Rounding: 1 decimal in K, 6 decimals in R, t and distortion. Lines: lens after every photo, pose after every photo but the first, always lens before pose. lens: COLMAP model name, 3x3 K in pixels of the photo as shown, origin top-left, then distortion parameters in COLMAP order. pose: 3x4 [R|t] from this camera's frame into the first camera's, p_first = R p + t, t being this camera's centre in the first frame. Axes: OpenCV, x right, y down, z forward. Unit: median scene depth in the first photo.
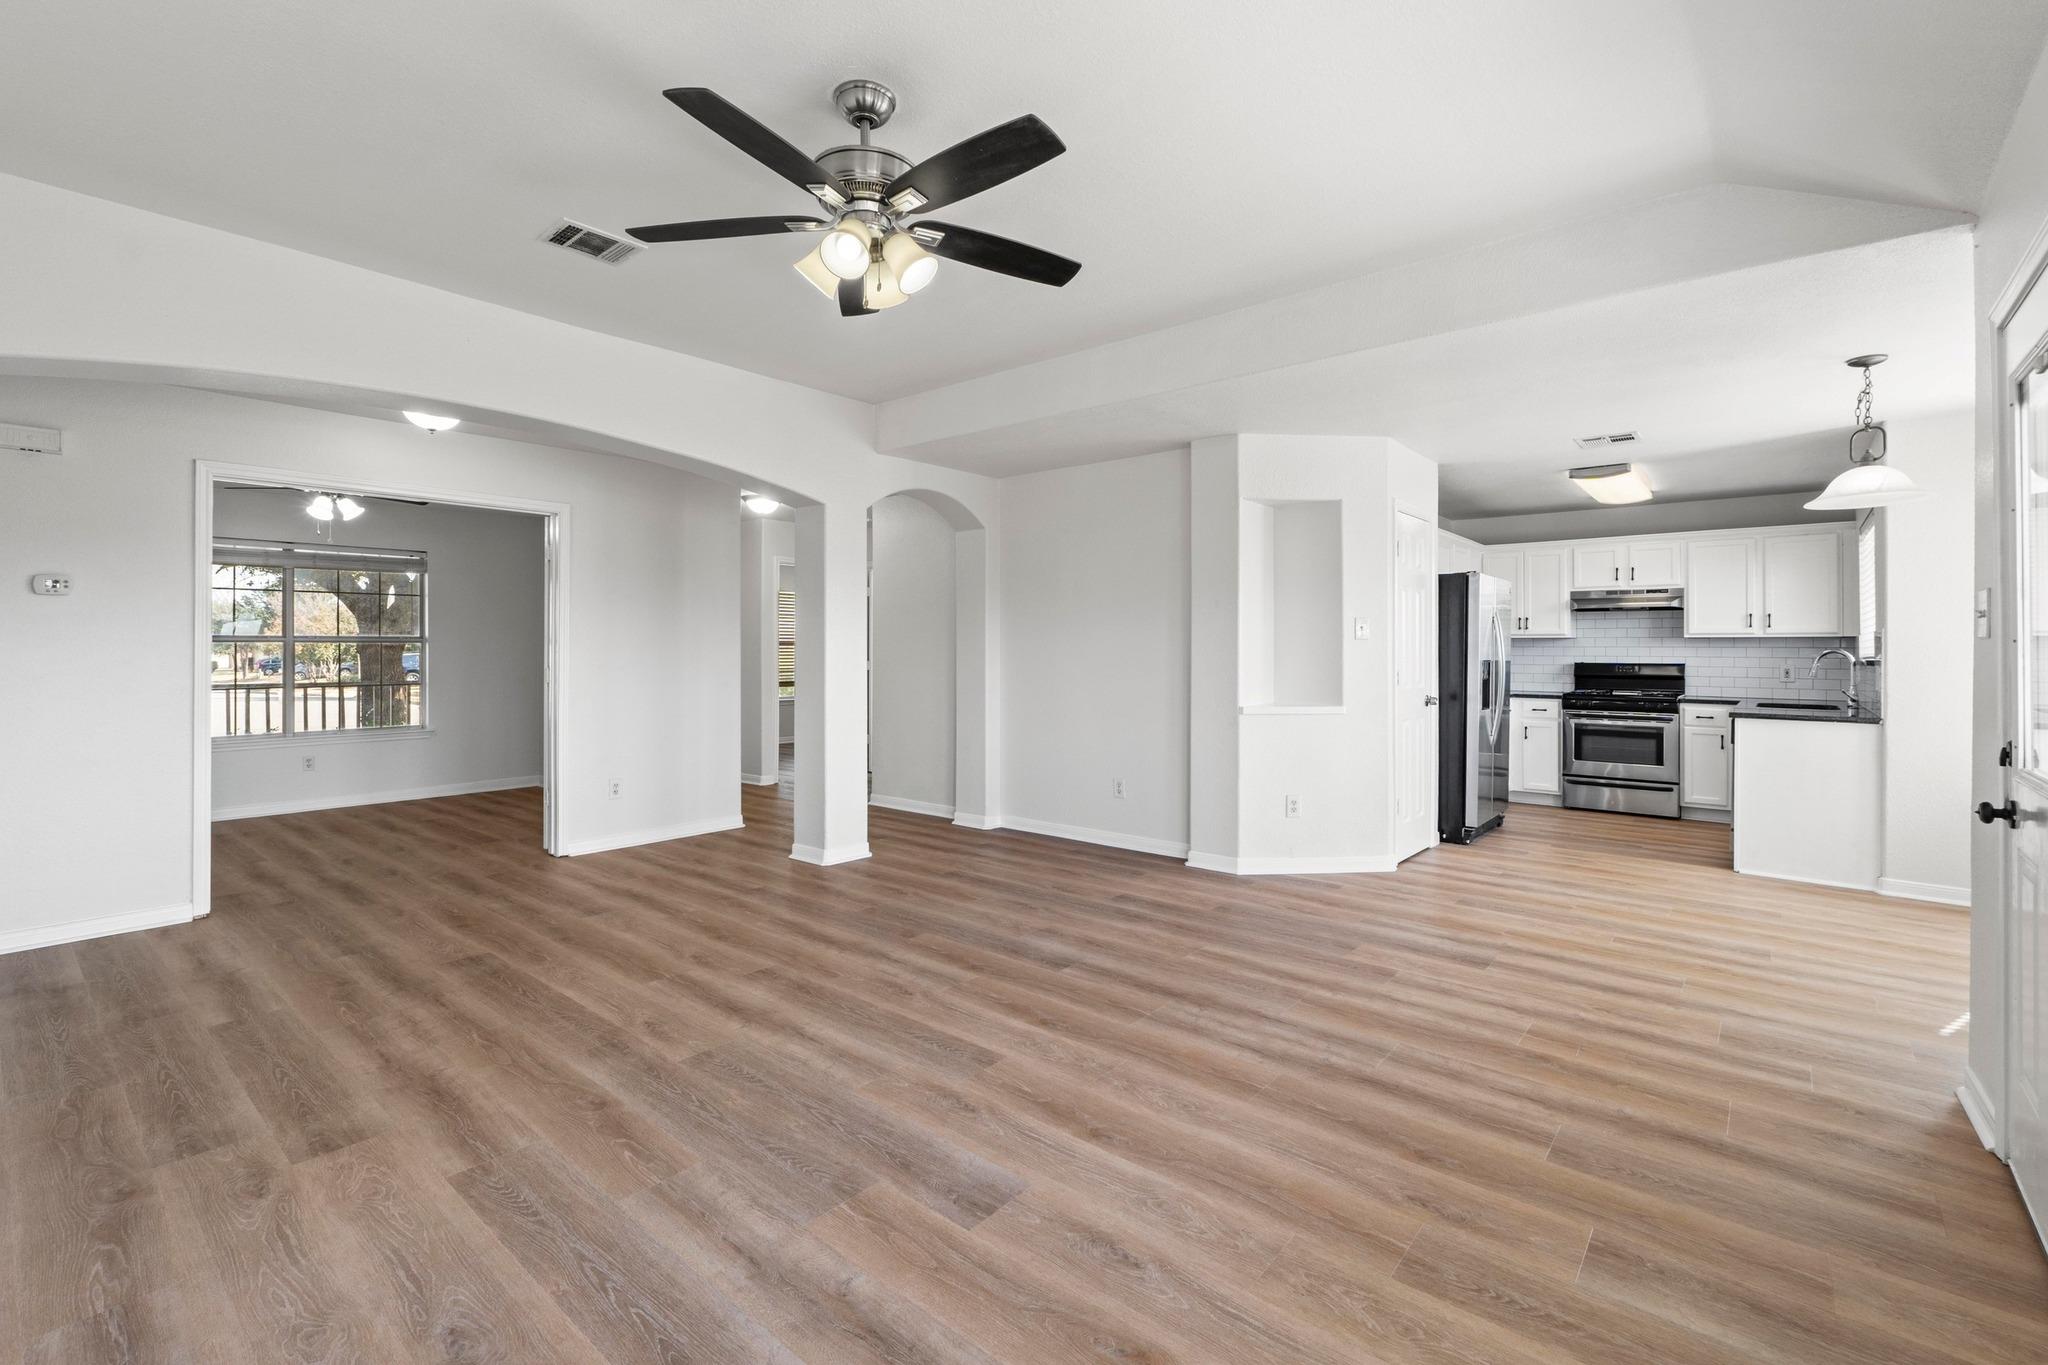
lens RADIAL K [[891.0, 0, 1041.8], [0, 891.0, 646.0], [0, 0, 1]] dist [-0.005902, -0.000441]
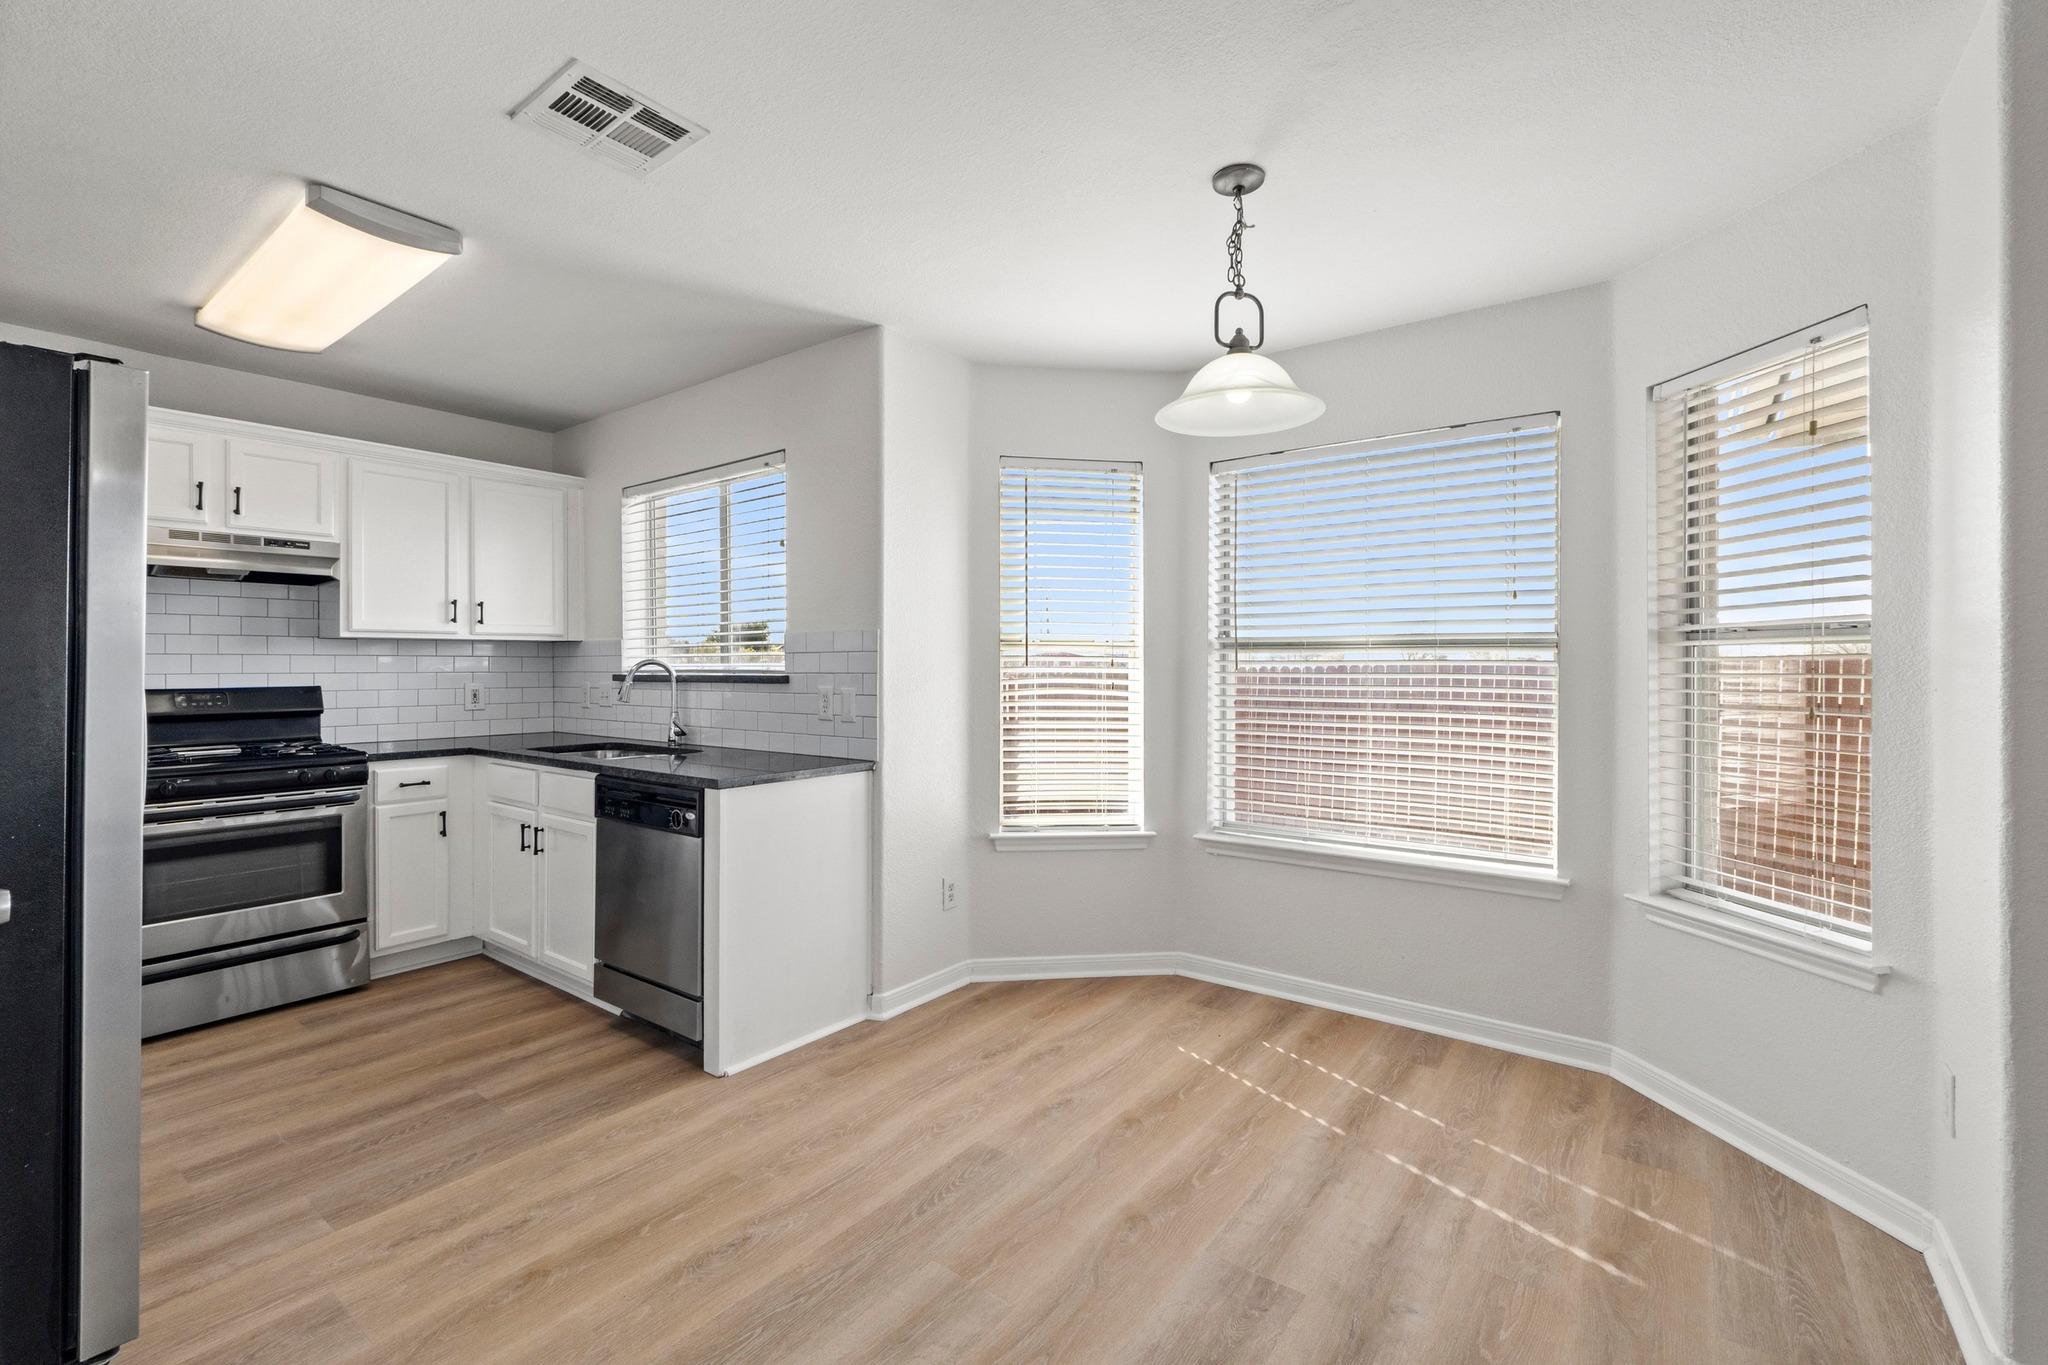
lens RADIAL K [[879.8, 0, 1024.1], [0, 879.8, 662.8], [0, 0, 1]] dist [-0.004079, -0.000332]
pose [[-0.048689, -0.005504, 0.998799, 0.390677], [-0.004675, 0.999975, 0.005283, 0.002467], [-0.998803, -0.004412, -0.048714, 1.341887]]
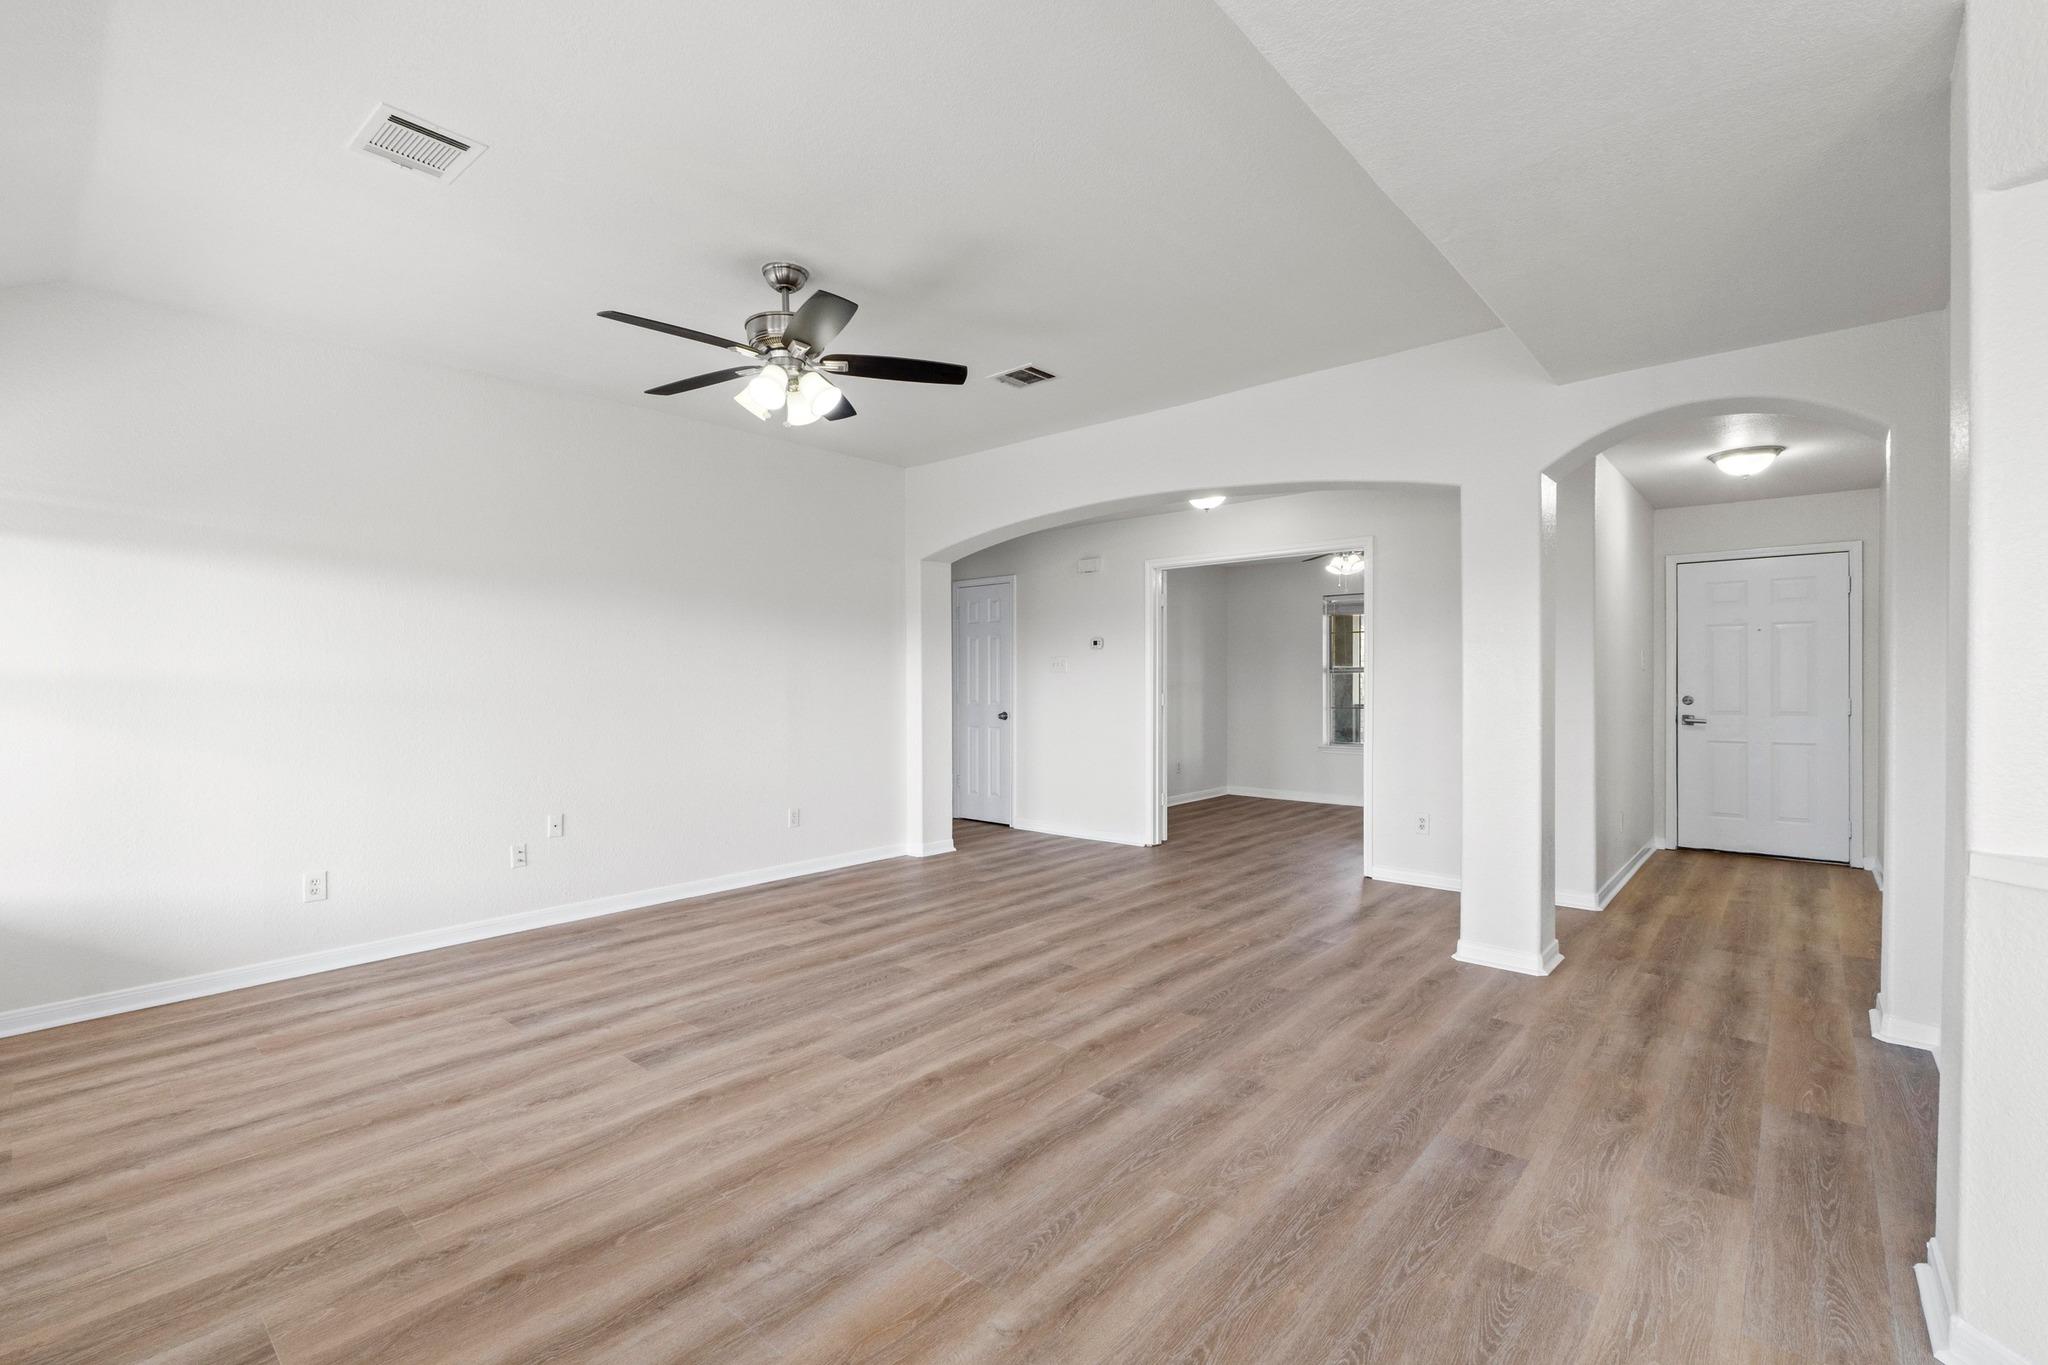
lens RADIAL K [[895.5, 0, 1016.2], [0, 895.5, 687.1], [0, 0, 1]] dist [-0.004906, -0.000174]
pose [[-0.036412, 0.006810, -0.999314, 0.867422], [0.009779, 0.999931, 0.006458, 0.005921], [0.999289, -0.009538, -0.036476, 1.046338]]
